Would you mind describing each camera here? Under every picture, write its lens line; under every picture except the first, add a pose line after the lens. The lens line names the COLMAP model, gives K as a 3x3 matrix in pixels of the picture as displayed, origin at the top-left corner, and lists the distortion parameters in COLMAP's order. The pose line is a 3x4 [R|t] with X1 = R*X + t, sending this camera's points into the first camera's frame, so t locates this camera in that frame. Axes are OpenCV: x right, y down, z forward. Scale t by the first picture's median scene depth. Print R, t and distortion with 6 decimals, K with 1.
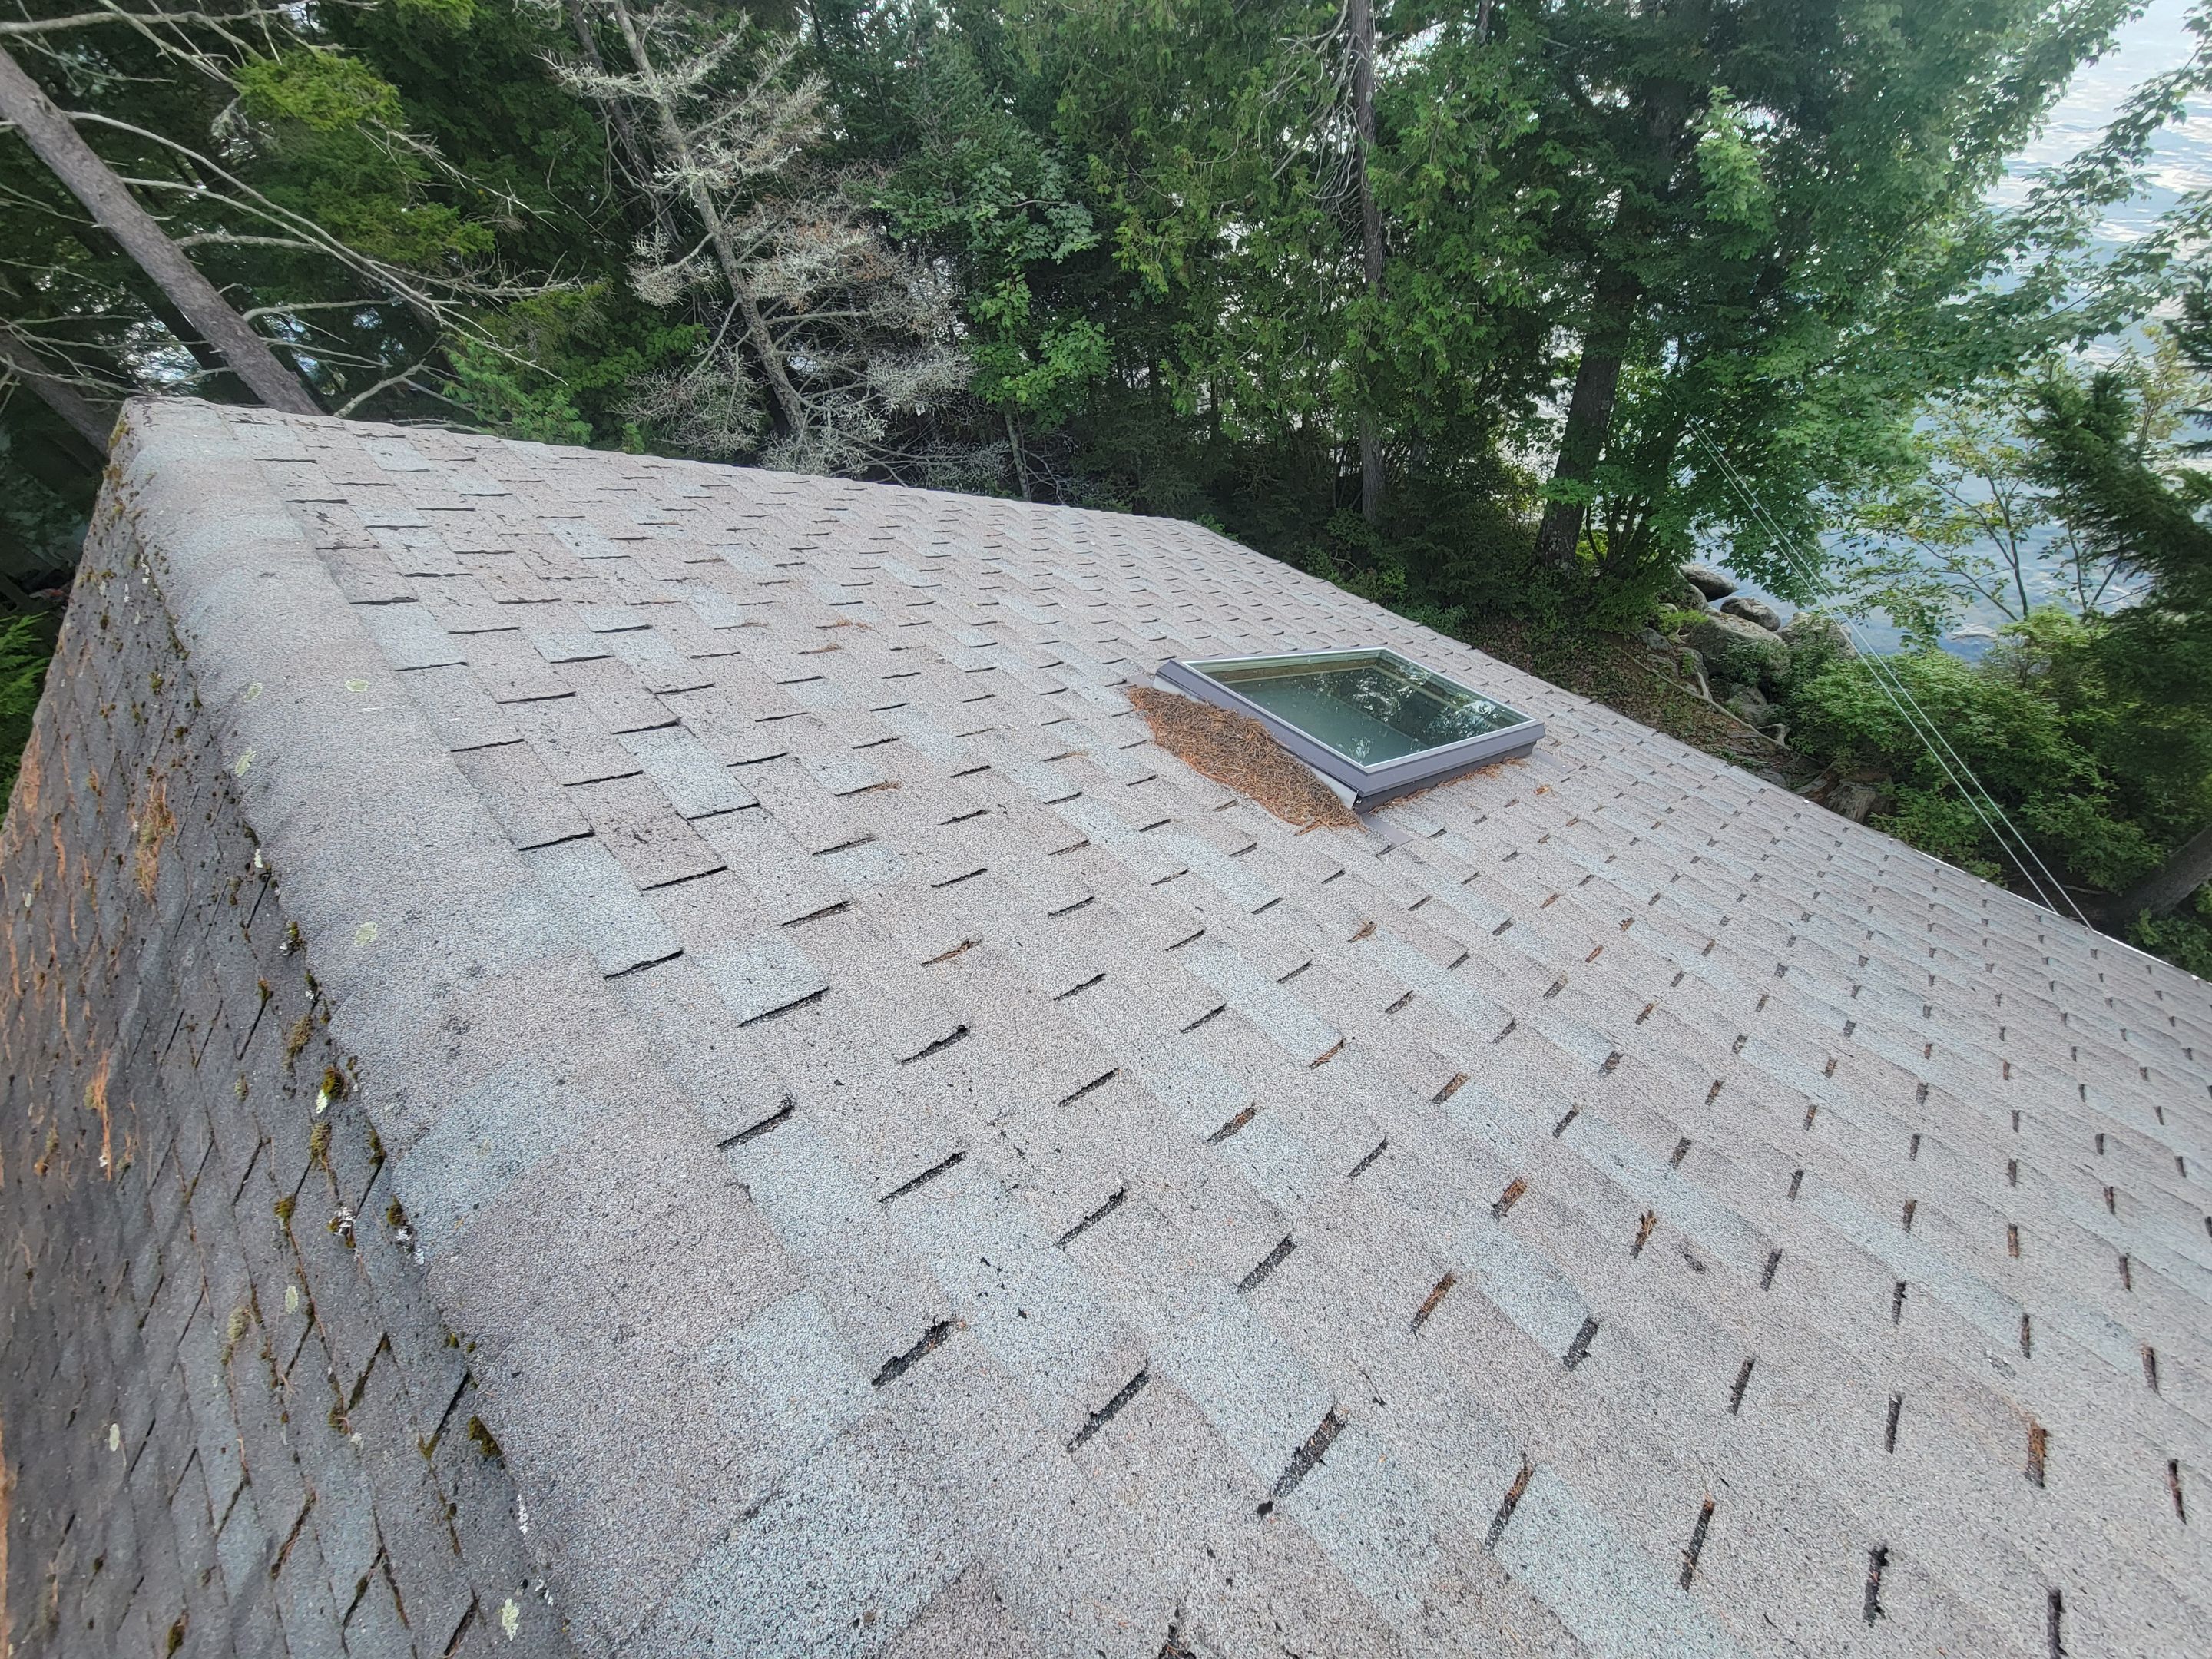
lens RADIAL K [[901.9, 0, 1112.9], [0, 901.9, 821.9], [0, 0, 1]] dist [-0.000744, 0.000250]
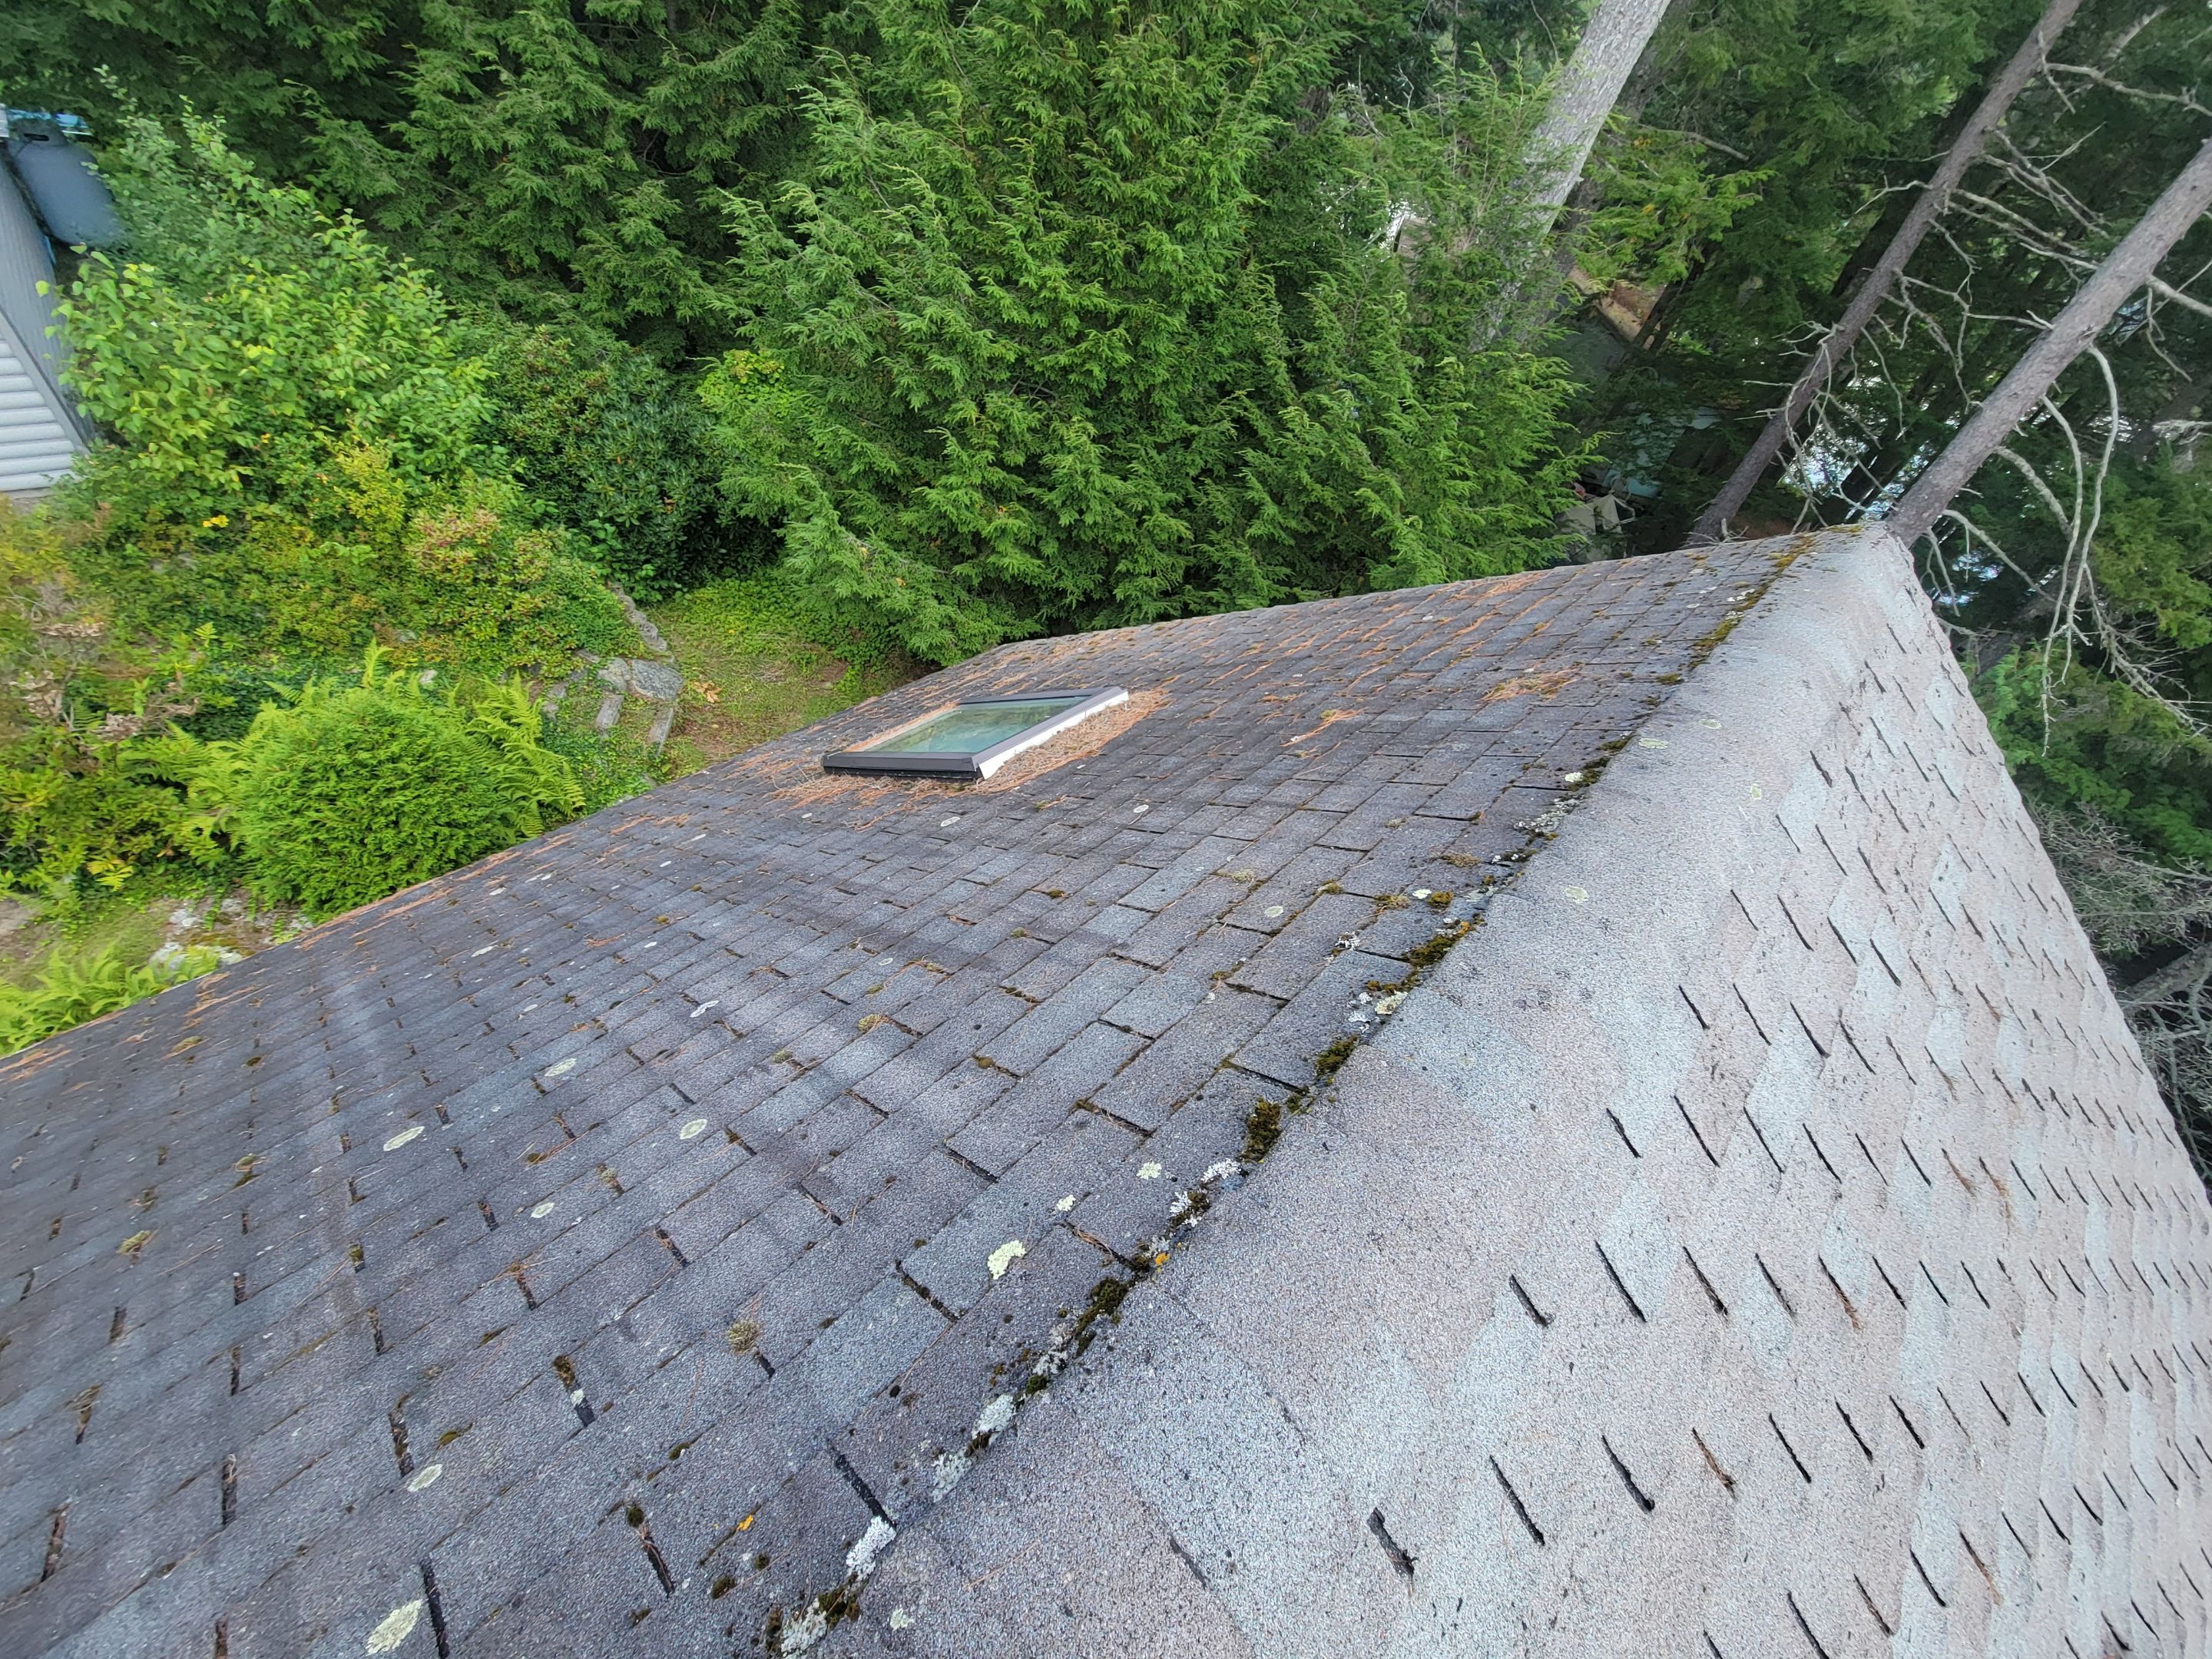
lens RADIAL K [[901.9, 0, 1109.7], [0, 901.9, 831.3], [0, 0, 1]] dist [-0.000744, 0.000250]
pose [[0.009908, 0.813568, -0.581385, -0.124758], [-0.891829, 0.270154, 0.362846, 0.130657], [0.452263, 0.514901, 0.728241, -0.111561]]
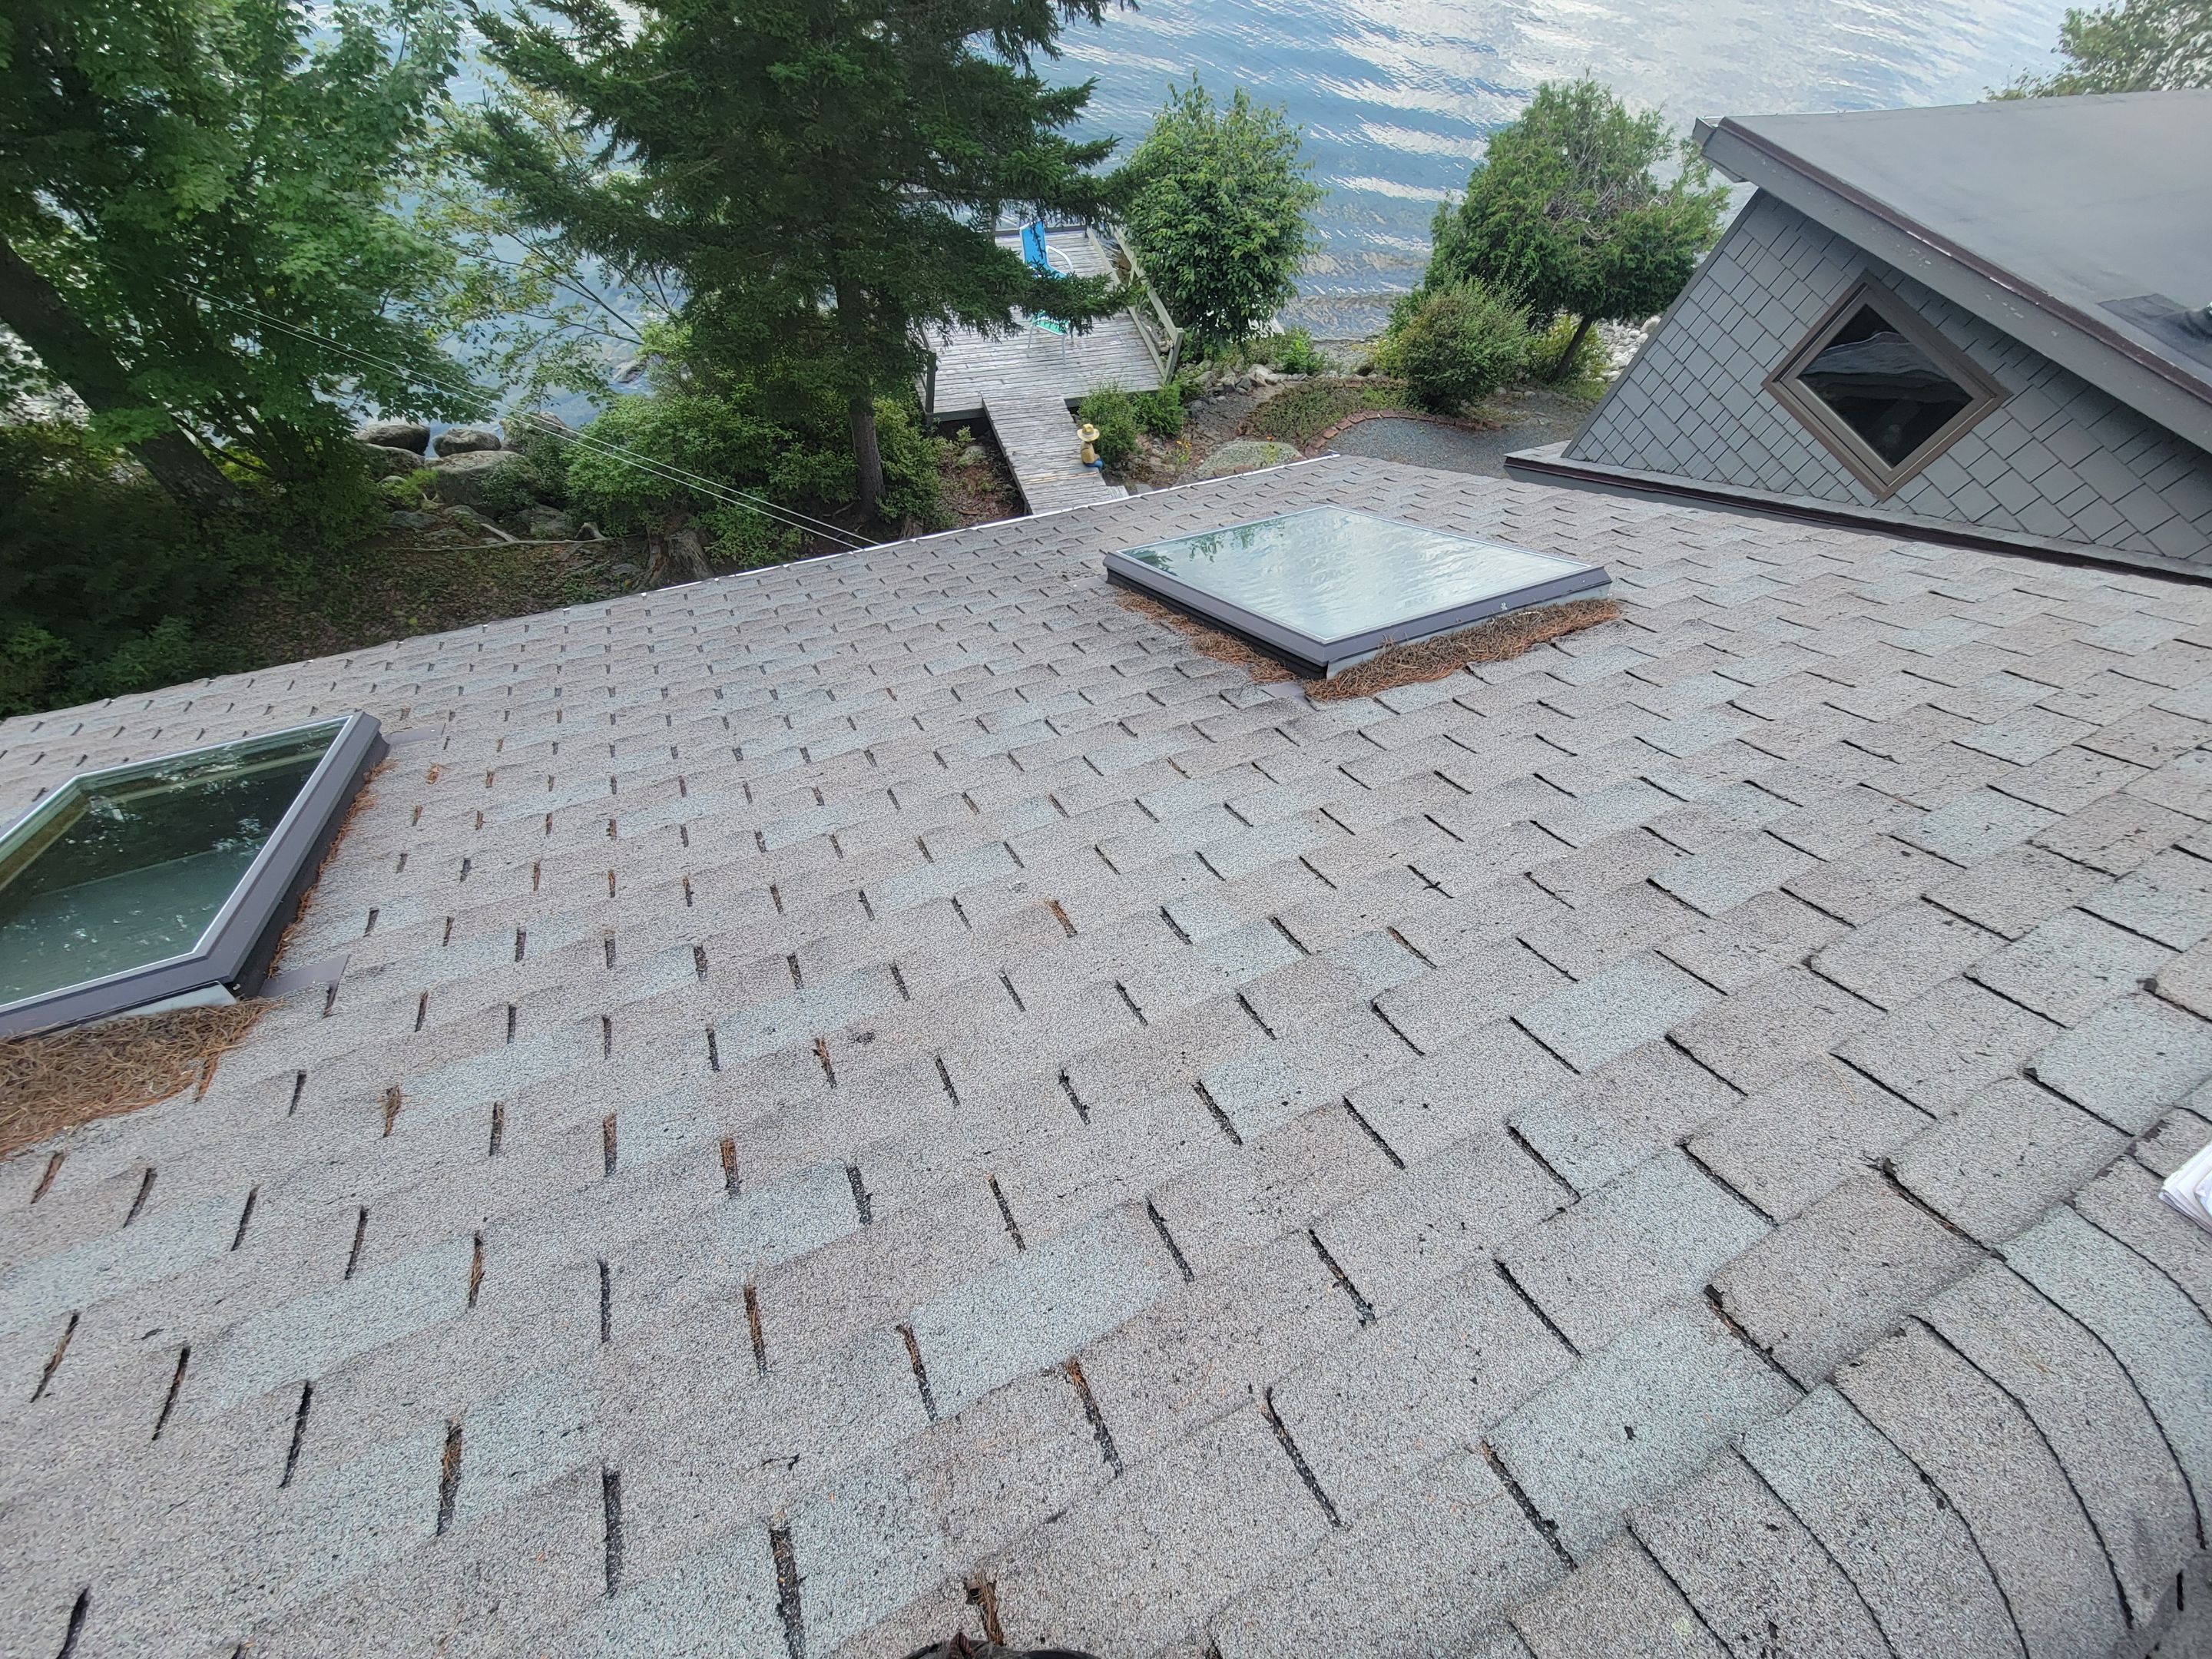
lens RADIAL K [[901.9, 0, 1106.4], [0, 901.9, 818.5], [0, 0, 1]] dist [-0.000744, 0.000250]
pose [[0.296782, -0.723193, 0.623629, 0.142272], [0.606428, 0.647199, 0.461930, -0.022859], [-0.737676, 0.241093, 0.630641, -0.011553]]
